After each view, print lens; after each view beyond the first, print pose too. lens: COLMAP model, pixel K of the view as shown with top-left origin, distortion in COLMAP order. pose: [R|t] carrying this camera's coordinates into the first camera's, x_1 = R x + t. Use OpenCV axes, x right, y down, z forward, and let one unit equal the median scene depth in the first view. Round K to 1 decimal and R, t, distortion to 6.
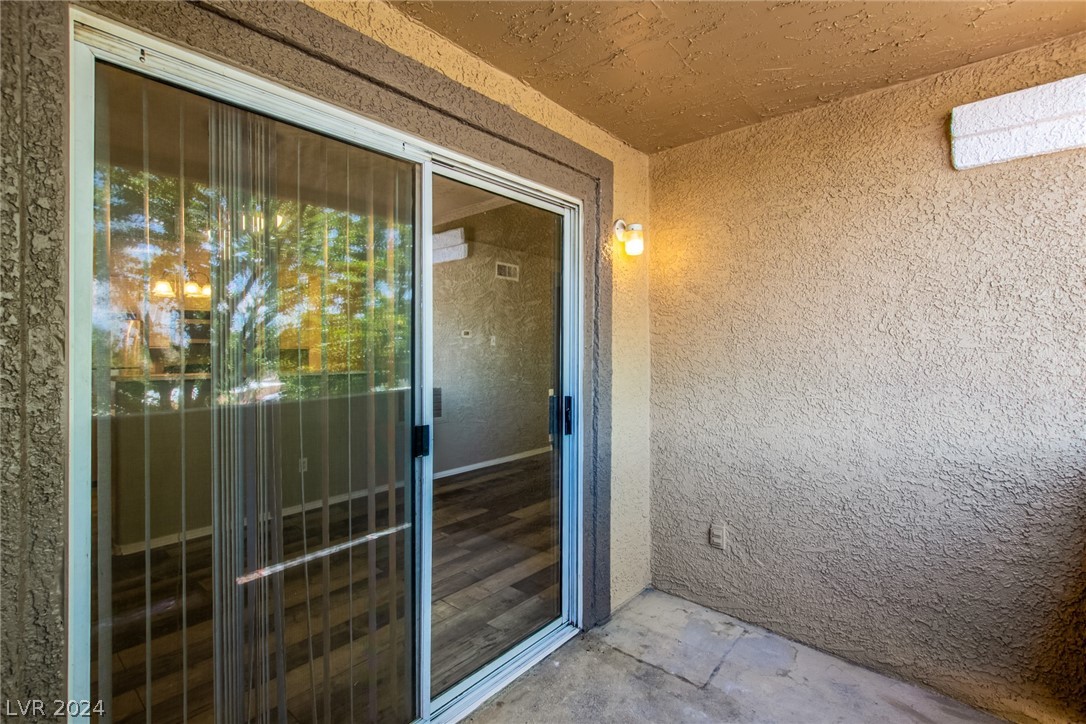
lens RADIAL K [[497.4, 0, 543.0], [0, 497.4, 362.0], [0, 0, 1]] dist [0.009230, -0.006370]
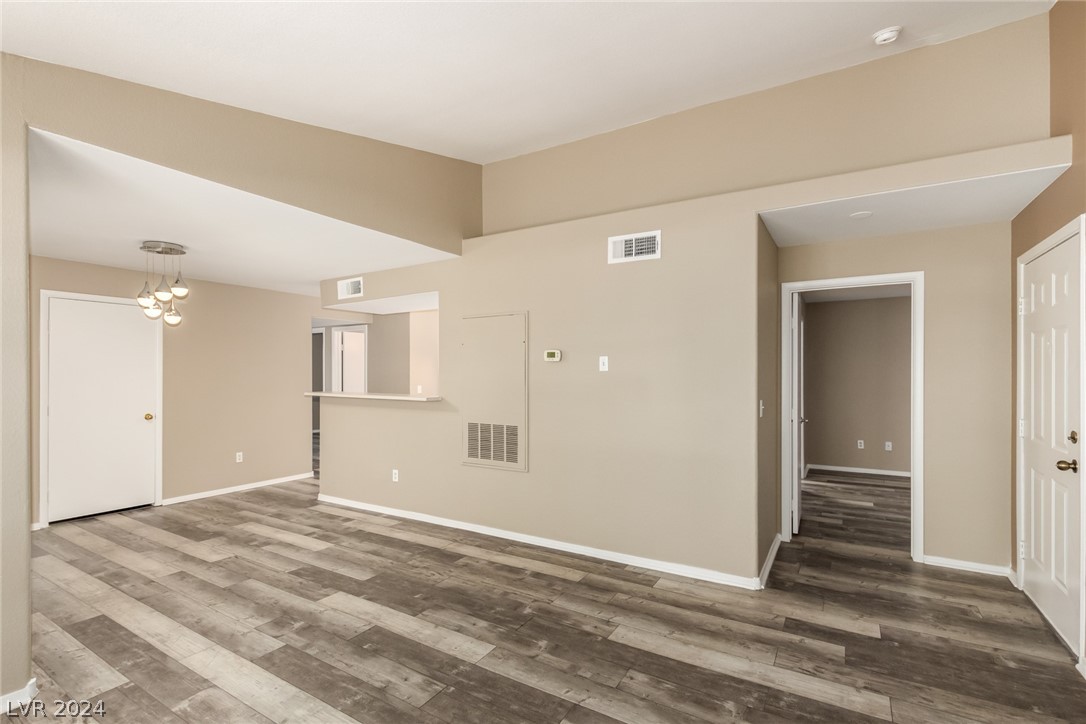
lens RADIAL K [[501.2, 0, 541.3], [0, 501.2, 375.4], [0, 0, 1]] dist [0.015520, -0.008968]
pose [[0.164008, 0.003385, -0.986453, 0.713590], [-0.022138, 0.999755, -0.000250, -0.034657], [0.986211, 0.021880, 0.164042, 1.116051]]
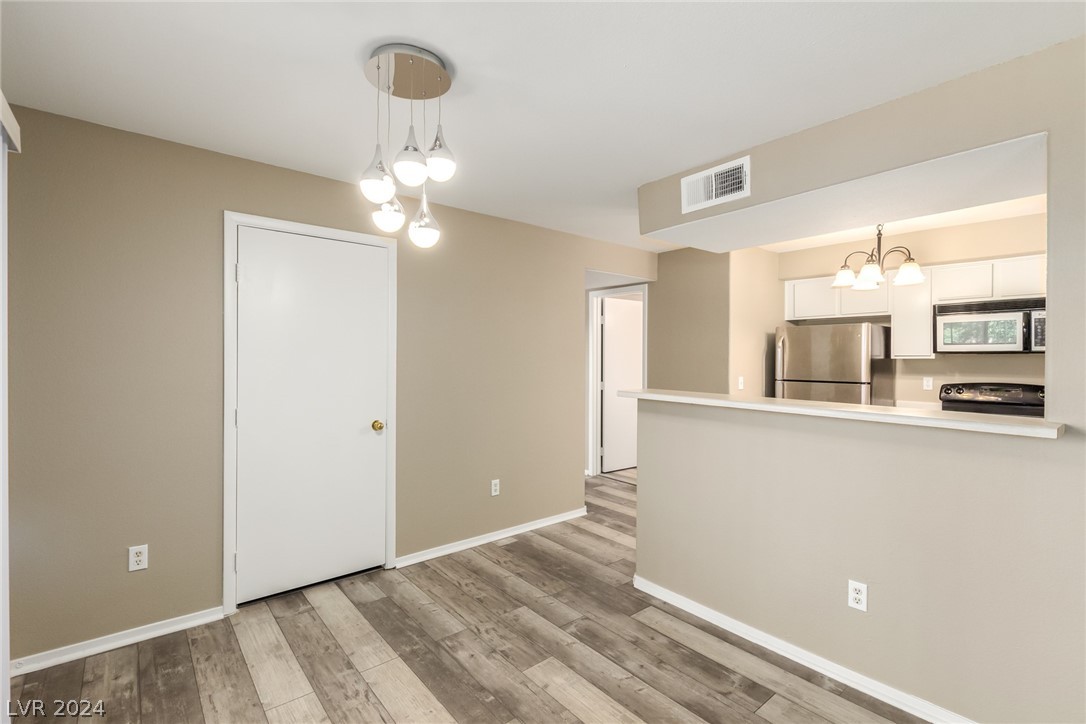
lens RADIAL K [[490.5, 0, 545.5], [0, 490.5, 365.3], [0, 0, 1]] dist [0.013786, -0.007762]
pose [[-0.159338, 0.015177, -0.987107, 0.045725], [-0.027887, 0.999414, 0.019868, -0.024610], [0.986830, 0.030693, -0.158821, 0.747123]]
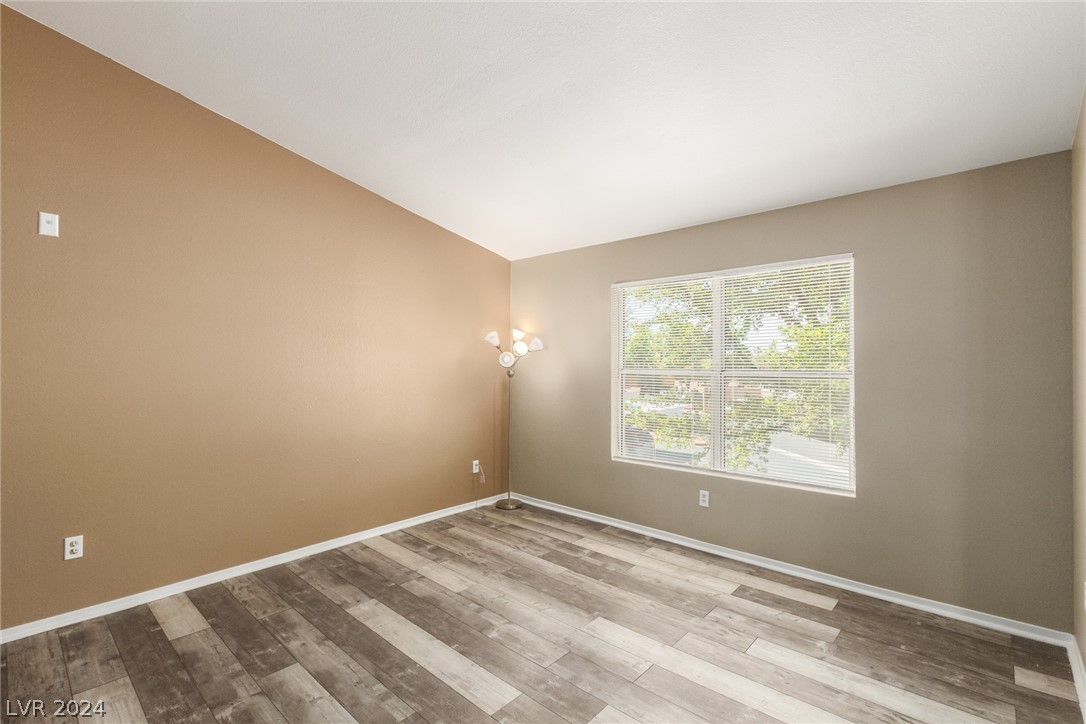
lens RADIAL K [[490.5, 0, 545.5], [0, 490.5, 365.3], [0, 0, 1]] dist [0.013786, -0.007762]
pose [[0.023790, -0.002110, 0.999715, -0.194324], [0.020906, 0.999780, 0.001613, -0.032362], [-0.999498, 0.020862, 0.023829, 1.072150]]
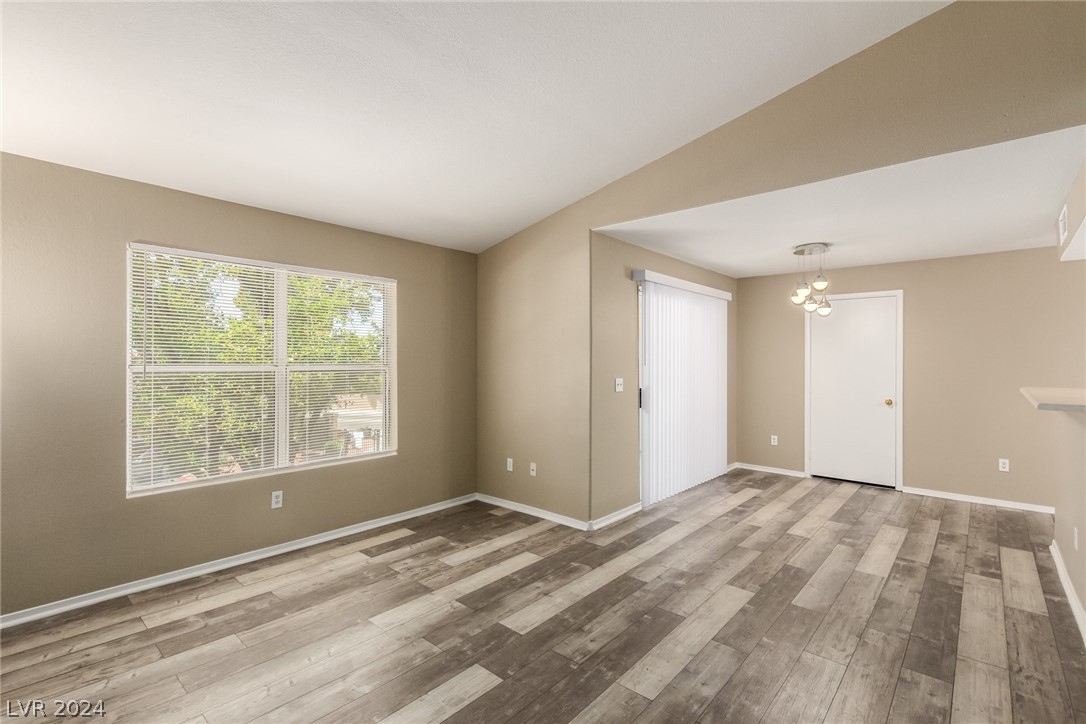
lens RADIAL K [[497.4, 0, 543.0], [0, 497.4, 362.0], [0, 0, 1]] dist [0.009230, -0.006370]
pose [[-0.999890, -0.002781, 0.014549, 0.213202], [-0.002396, 0.999647, 0.026469, -0.044896], [-0.014618, 0.026431, -0.999544, 1.635875]]
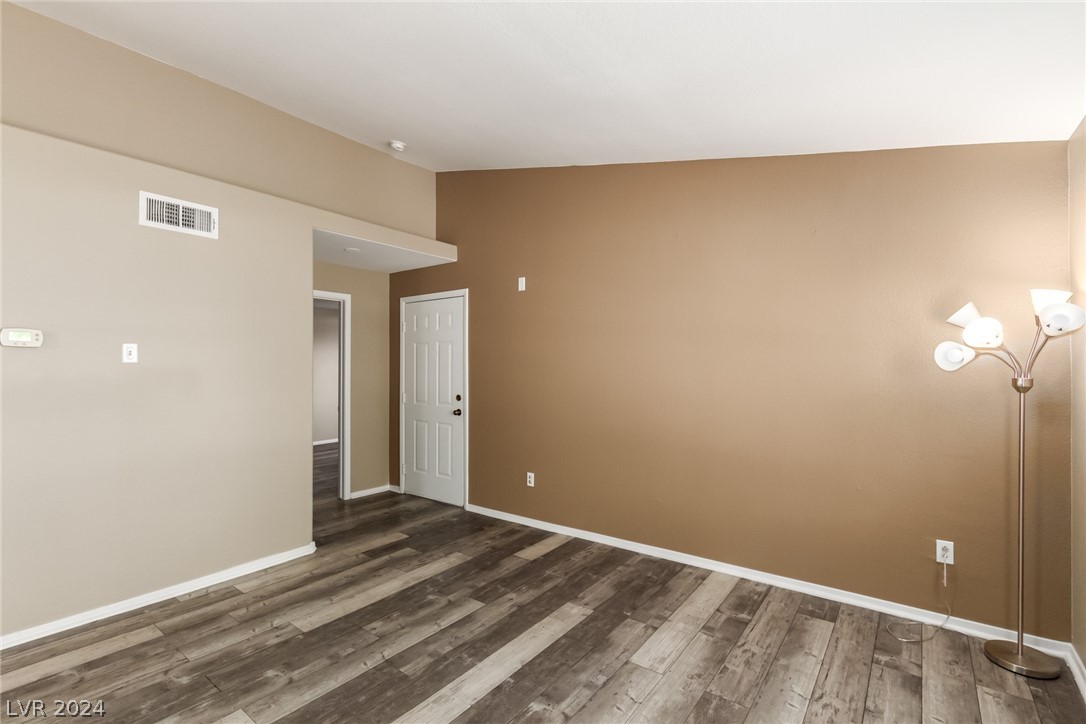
lens RADIAL K [[490.5, 0, 545.5], [0, 490.5, 365.3], [0, 0, 1]] dist [0.013786, -0.007762]
pose [[0.998088, -0.001296, 0.061788, 0.374272], [0.002806, 0.999699, -0.024353, -0.024058], [-0.061738, 0.024480, 0.997792, 0.676909]]
